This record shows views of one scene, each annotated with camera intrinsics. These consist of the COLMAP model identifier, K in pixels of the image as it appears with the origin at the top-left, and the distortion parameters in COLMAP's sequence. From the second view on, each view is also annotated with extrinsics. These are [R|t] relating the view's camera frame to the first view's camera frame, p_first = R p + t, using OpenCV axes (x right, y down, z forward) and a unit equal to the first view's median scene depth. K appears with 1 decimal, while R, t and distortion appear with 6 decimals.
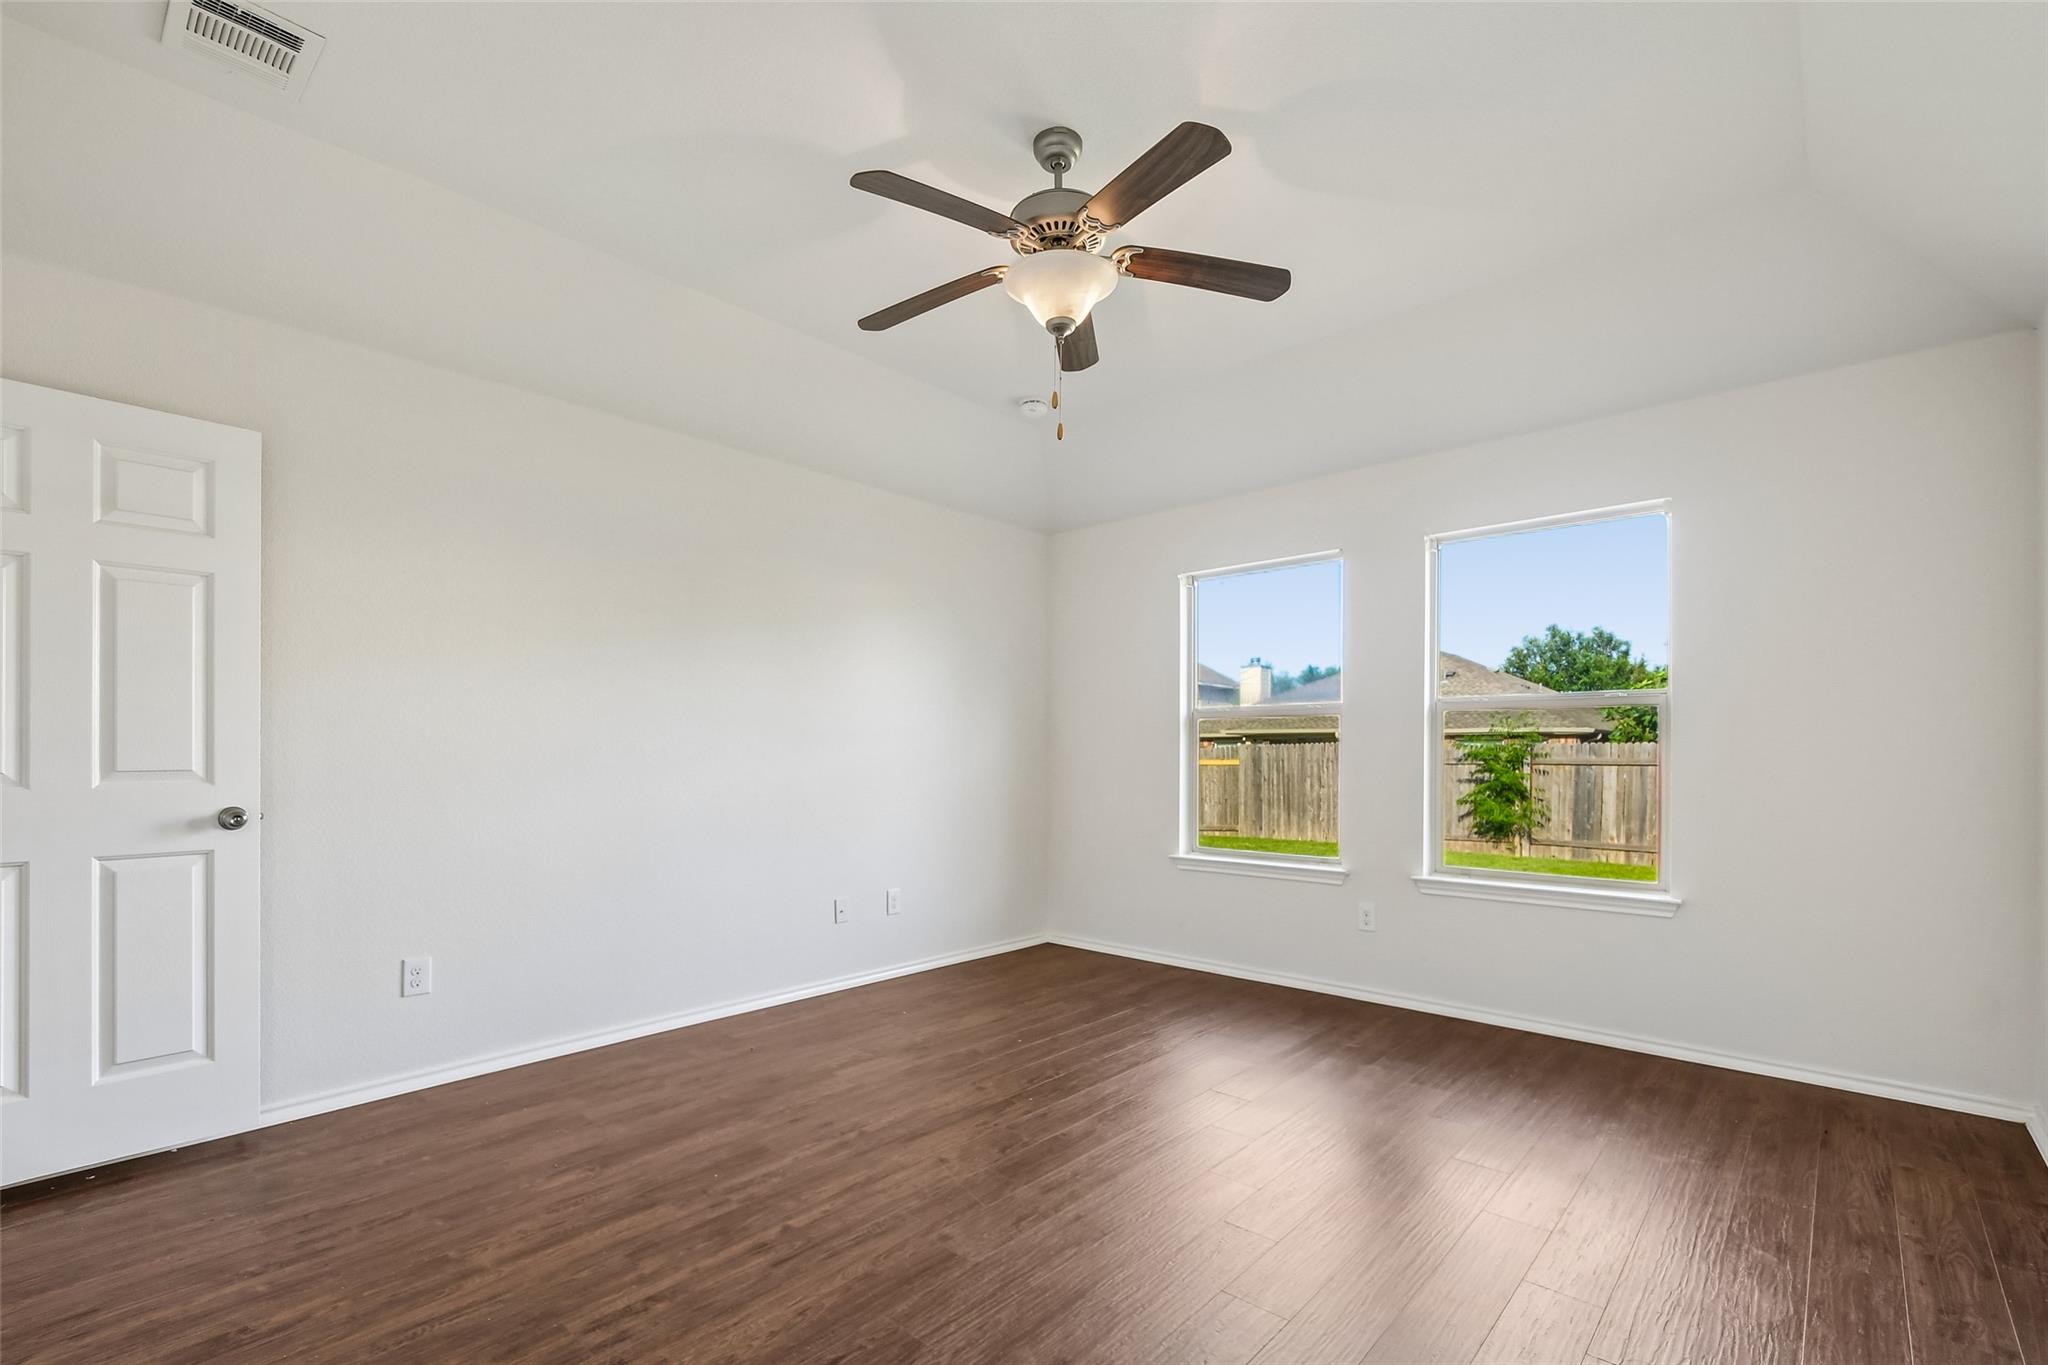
lens RADIAL K [[903.5, 0, 1028.1], [0, 903.5, 755.9], [0, 0, 1]] dist [0.002807, -0.004628]
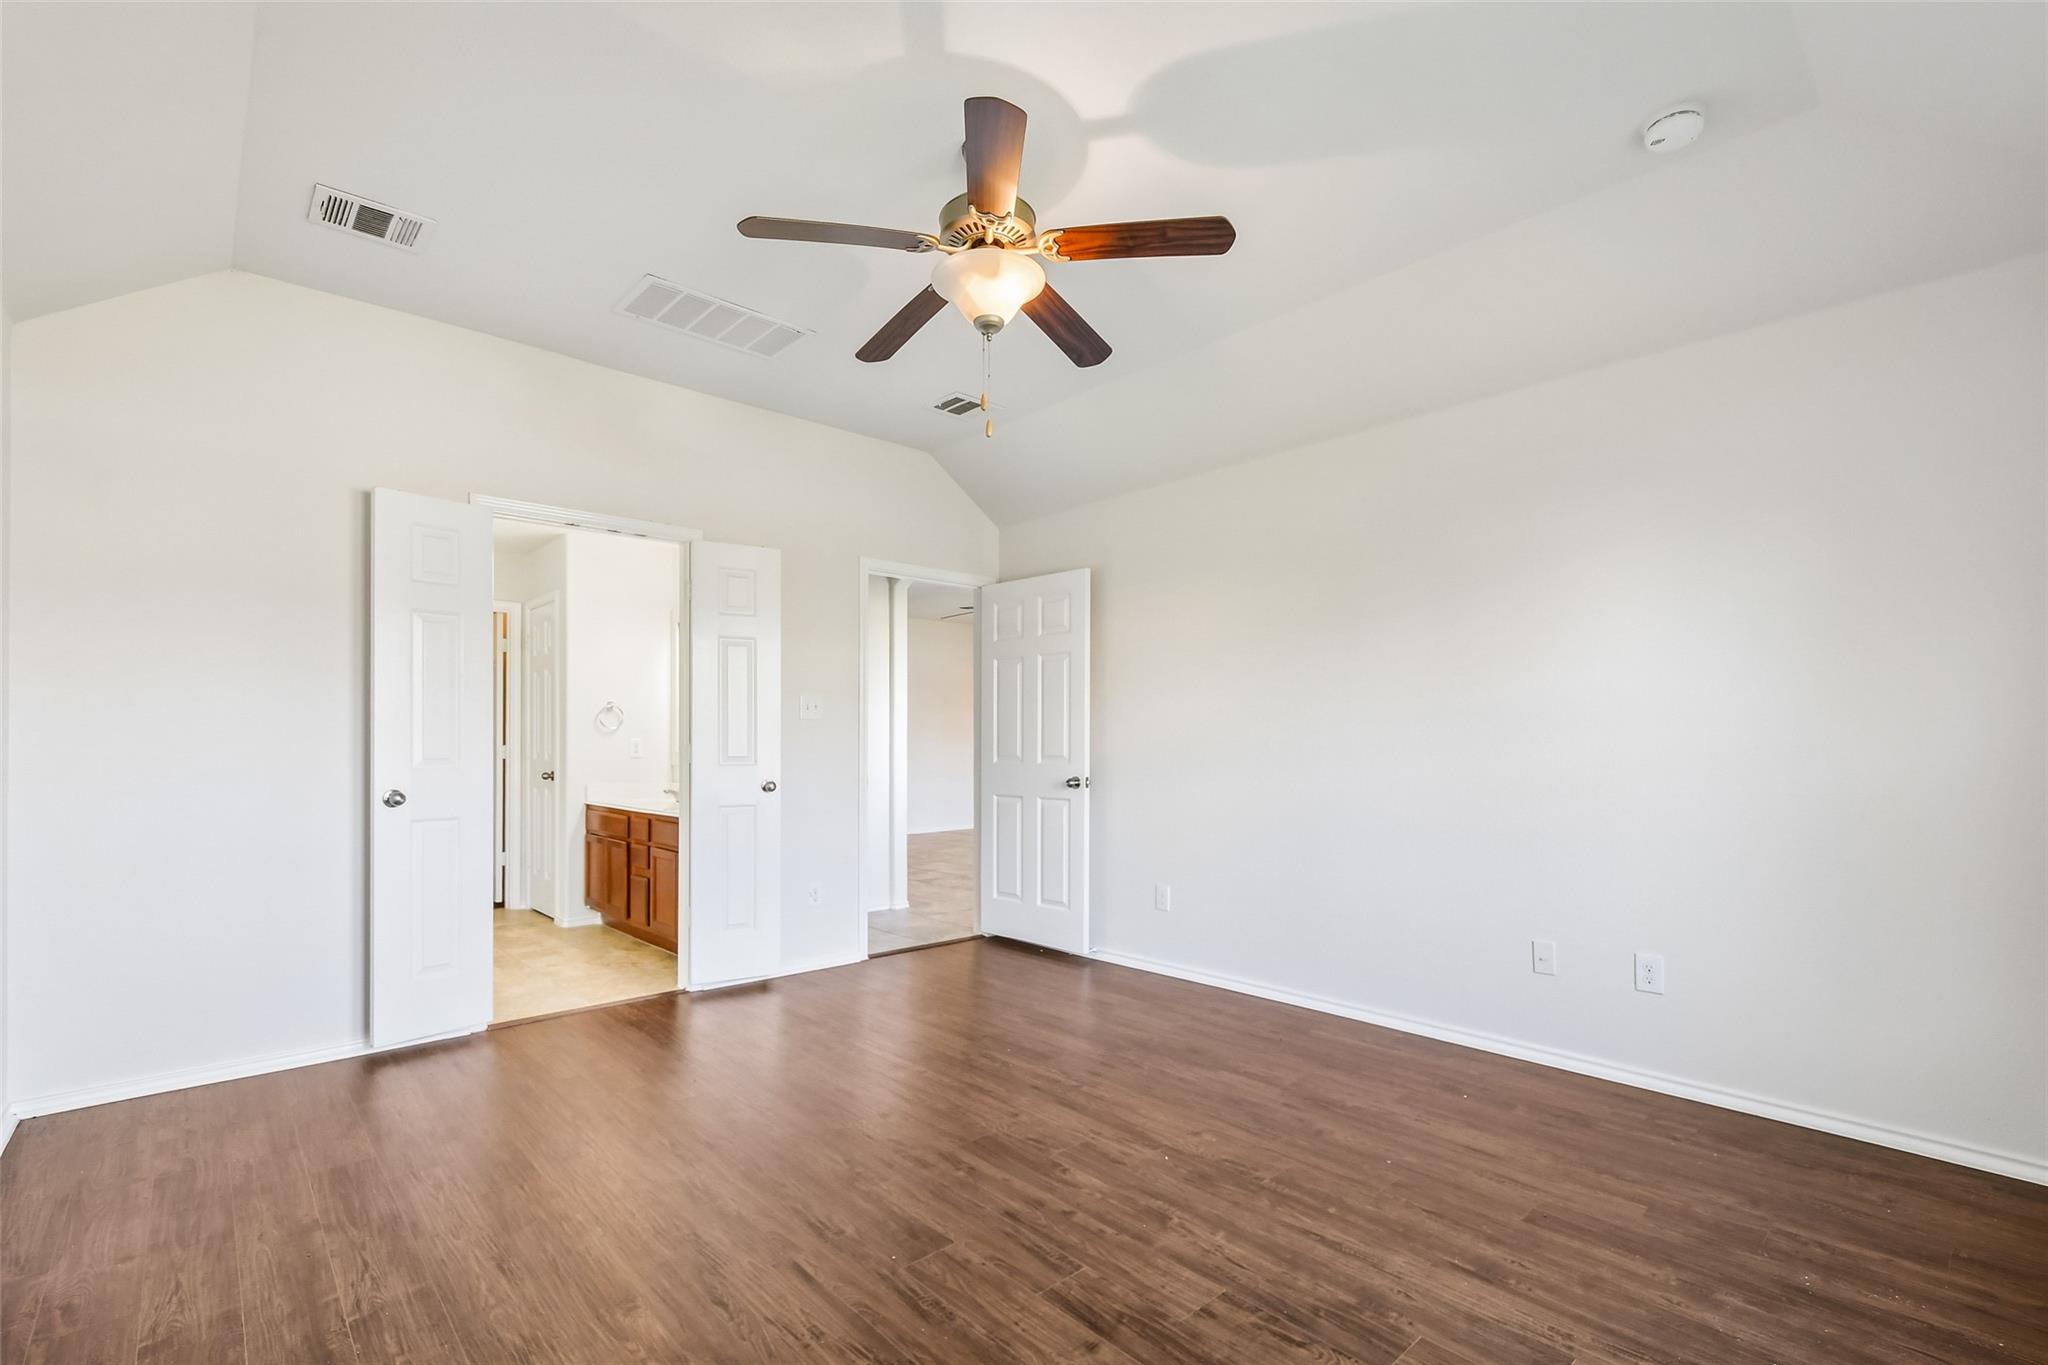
lens RADIAL K [[903.5, 0, 1028.1], [0, 903.5, 755.9], [0, 0, 1]] dist [0.002807, -0.004628]
pose [[-0.074920, 0.016410, -0.997054, 0.186747], [-0.004748, 0.999847, 0.016813, -0.003173], [0.997178, 0.005994, -0.074831, 0.201674]]
